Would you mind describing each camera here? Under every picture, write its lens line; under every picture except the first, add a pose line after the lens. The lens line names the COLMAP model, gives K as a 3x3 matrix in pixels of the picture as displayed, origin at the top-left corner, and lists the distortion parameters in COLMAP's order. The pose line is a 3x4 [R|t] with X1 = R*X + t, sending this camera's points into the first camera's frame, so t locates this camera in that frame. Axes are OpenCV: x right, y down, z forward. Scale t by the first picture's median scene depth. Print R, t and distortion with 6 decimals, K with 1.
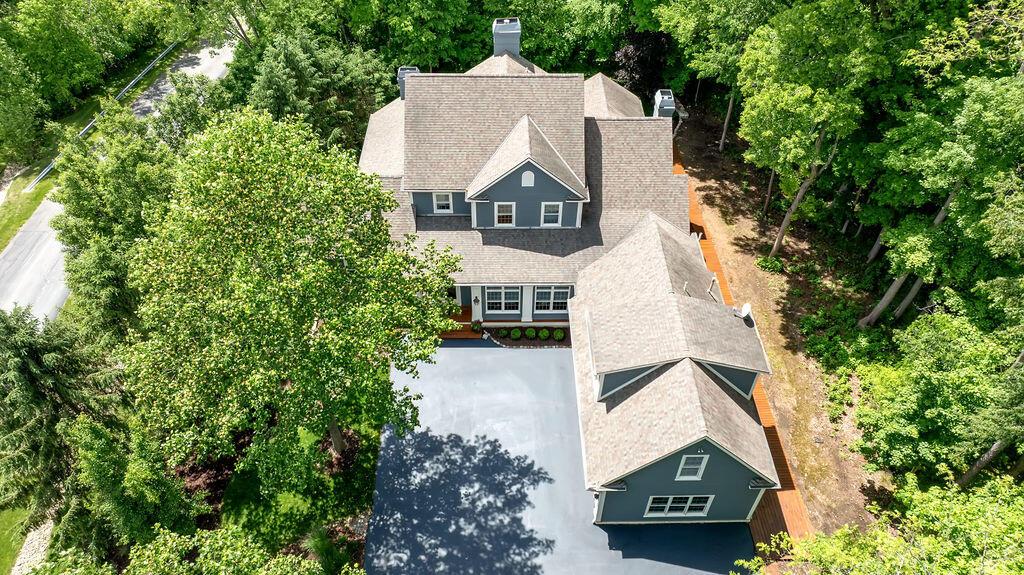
lens RADIAL K [[677.1, 0, 512.0], [0, 677.1, 287.5], [0, 0, 1]] dist [-0.028900, -0.001344]
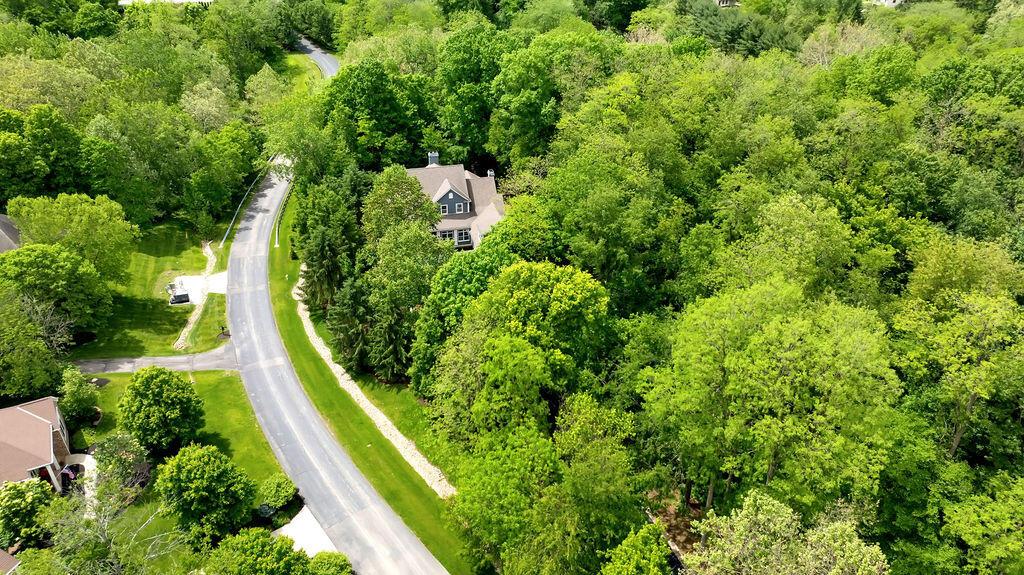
lens RADIAL K [[677.1, 0, 512.0], [0, 677.1, 287.5], [0, 0, 1]] dist [-0.028900, -0.001344]
pose [[0.971493, -0.119964, 0.204475, -0.373606], [0.164278, 0.962517, -0.215811, 0.924273], [-0.170921, 0.243250, 0.954786, -1.841899]]
